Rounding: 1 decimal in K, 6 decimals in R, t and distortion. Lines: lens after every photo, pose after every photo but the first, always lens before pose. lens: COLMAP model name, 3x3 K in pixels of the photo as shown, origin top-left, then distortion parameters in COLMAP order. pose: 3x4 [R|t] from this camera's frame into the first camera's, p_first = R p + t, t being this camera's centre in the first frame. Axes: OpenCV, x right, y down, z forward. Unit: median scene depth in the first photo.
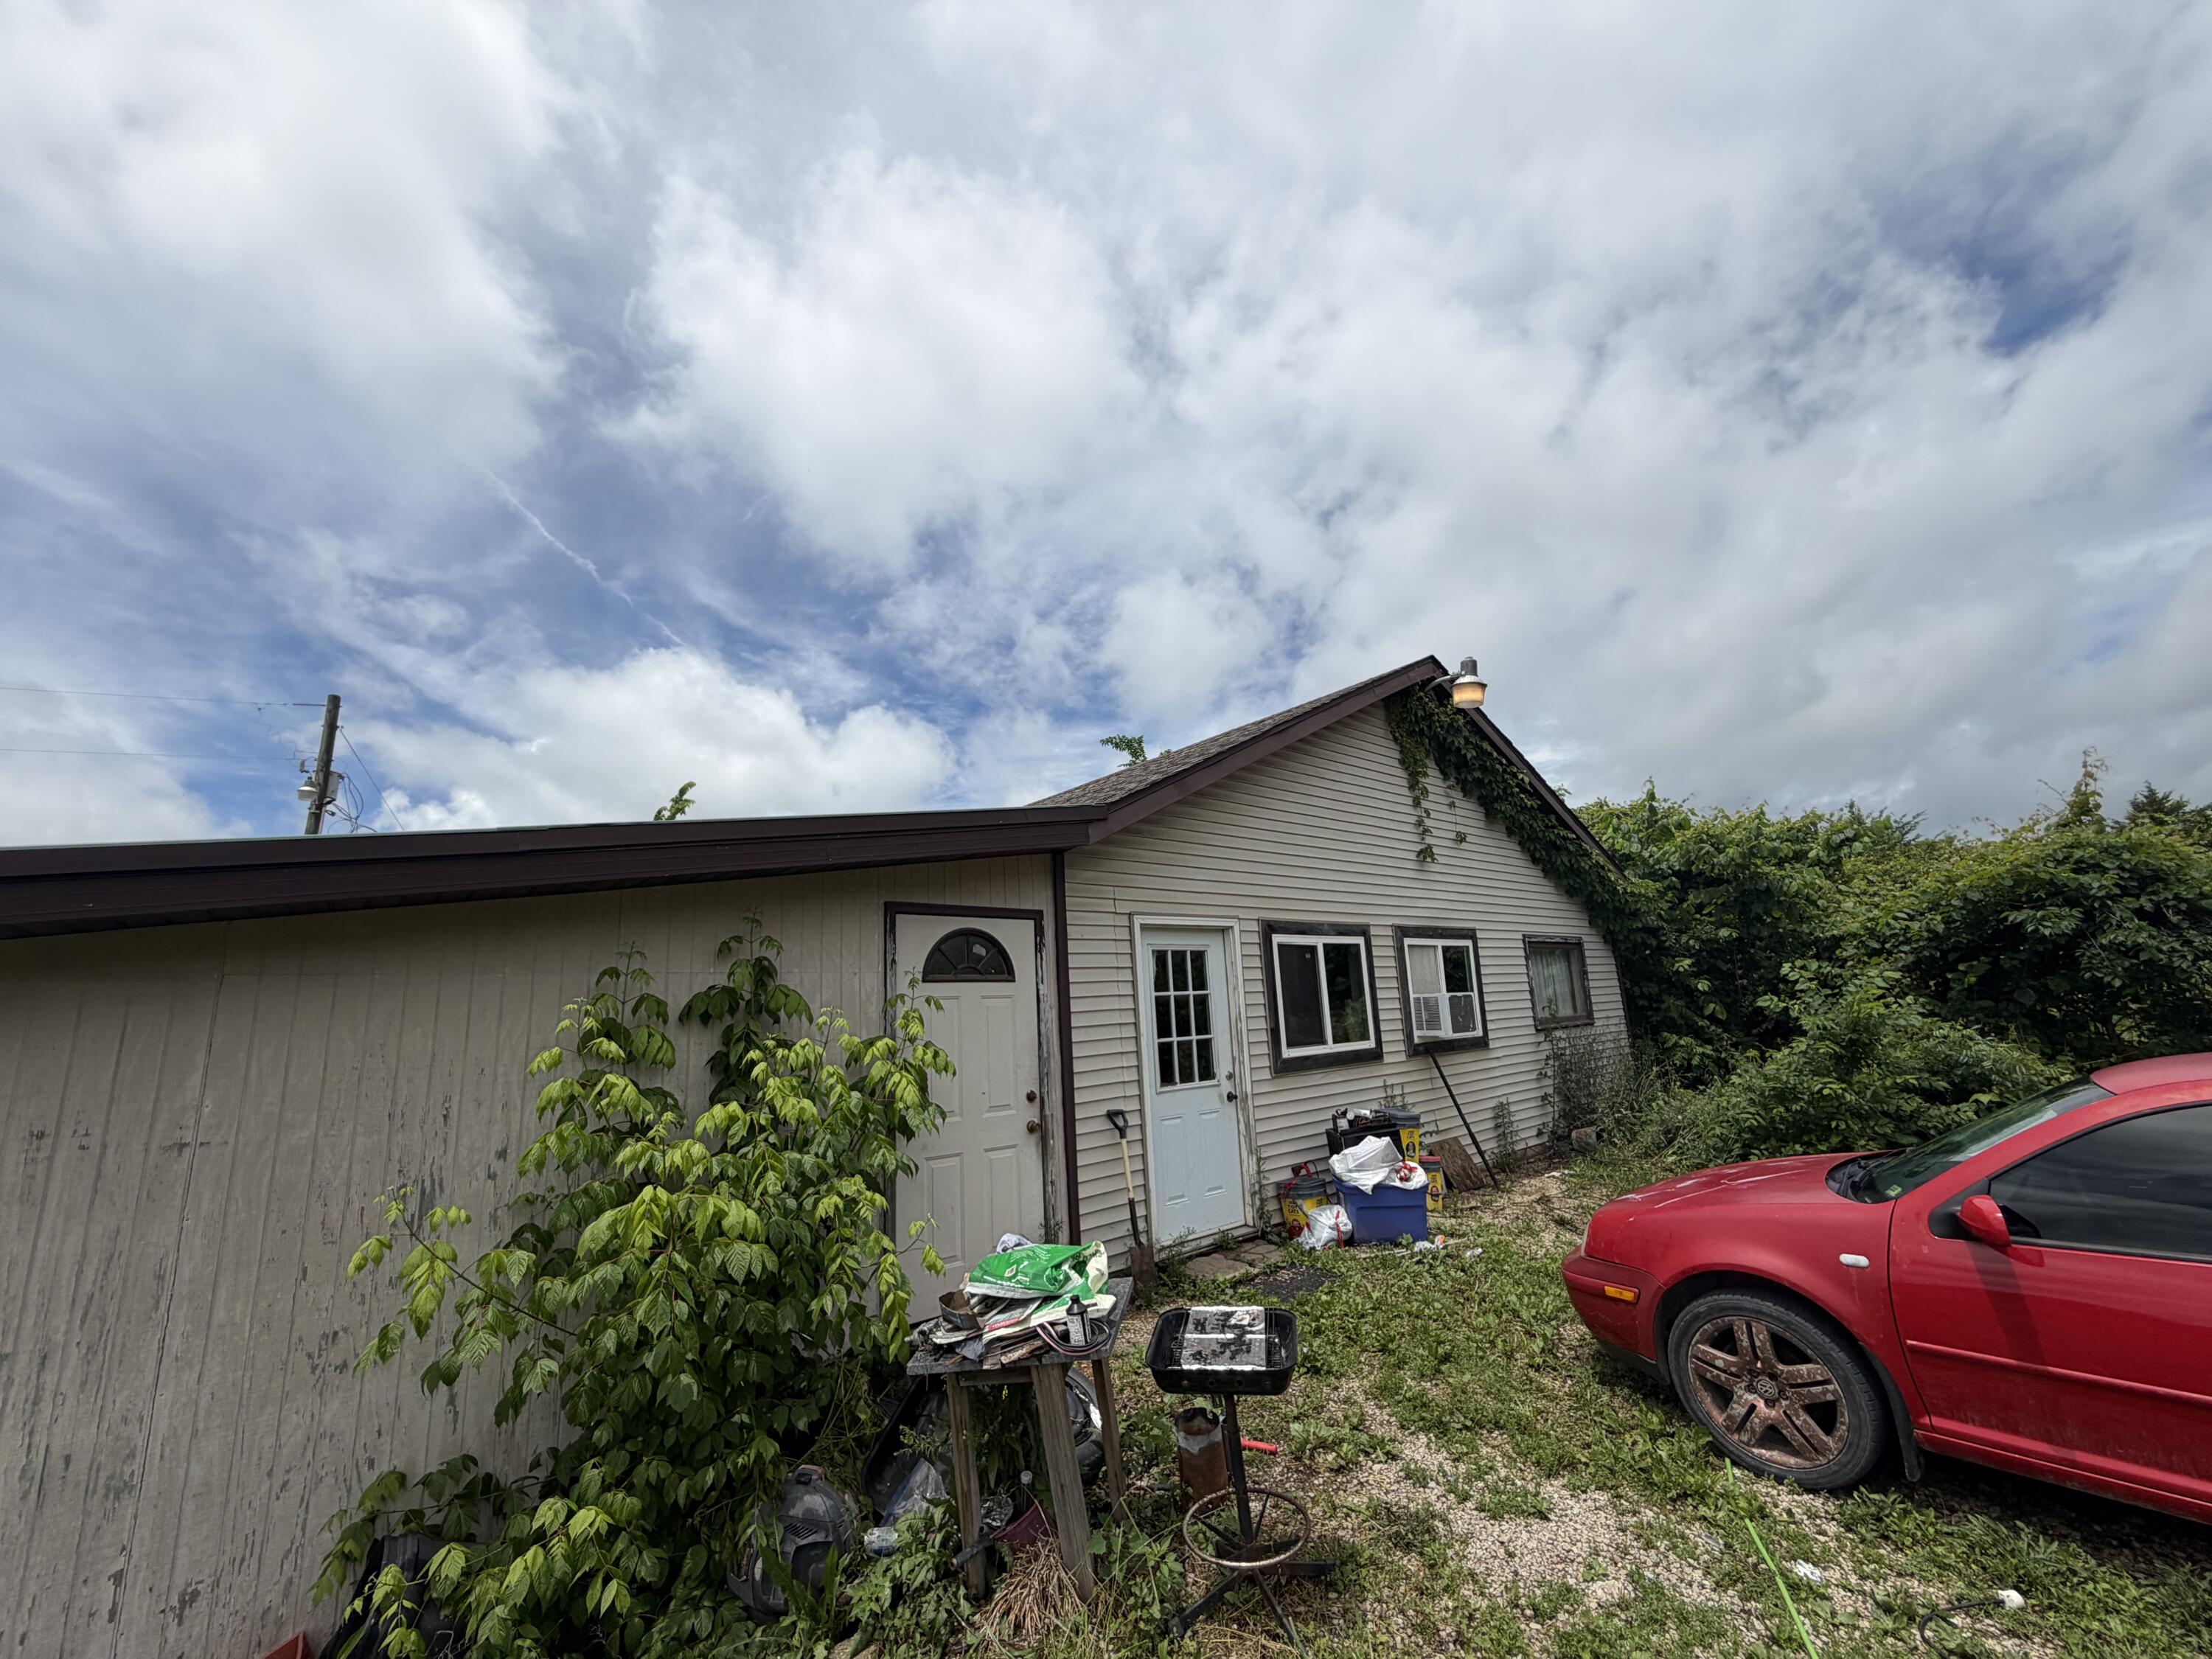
lens RADIAL K [[877.6, 0, 1098.4], [0, 877.6, 834.7], [0, 0, 1]] dist [-0.000086, -0.000089]
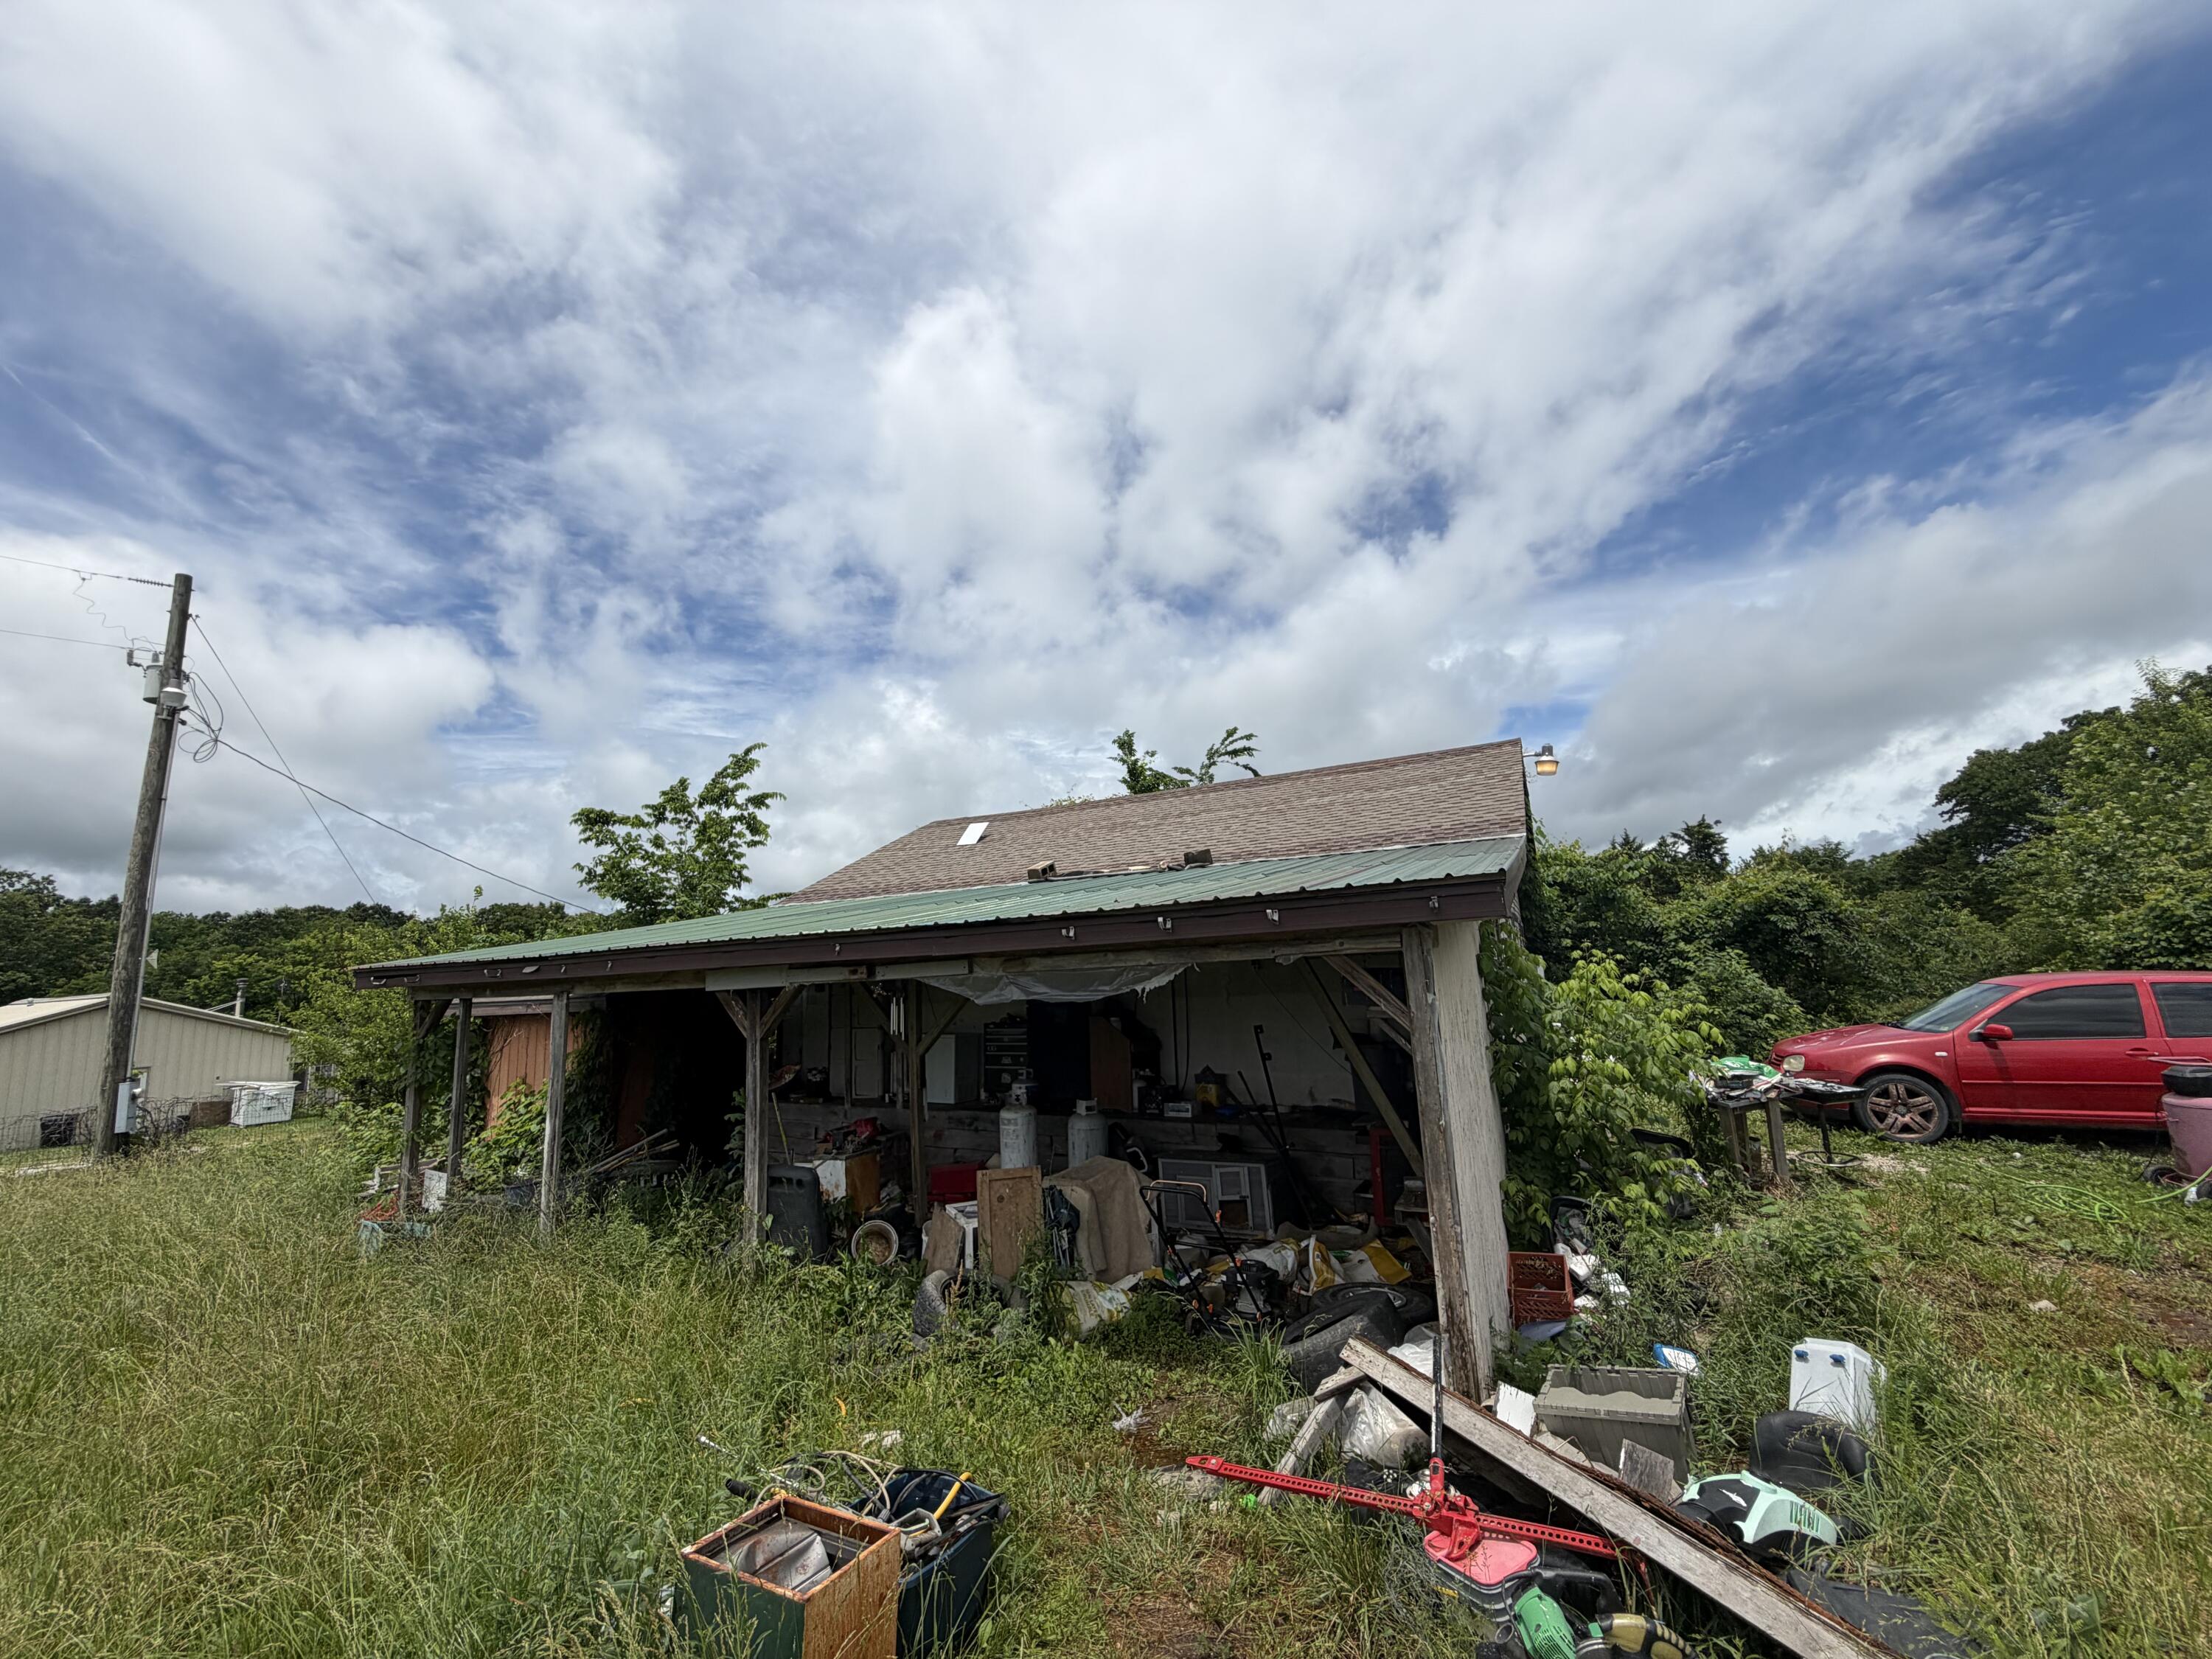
lens RADIAL K [[877.6, 0, 1109.5], [0, 877.6, 826.1], [0, 0, 1]] dist [-0.000086, -0.000089]
pose [[0.923307, 0.072196, 0.377216, -1.065272], [-0.079176, 0.996856, 0.003008, 0.001224], [-0.375813, -0.032644, 0.926120, -0.196896]]
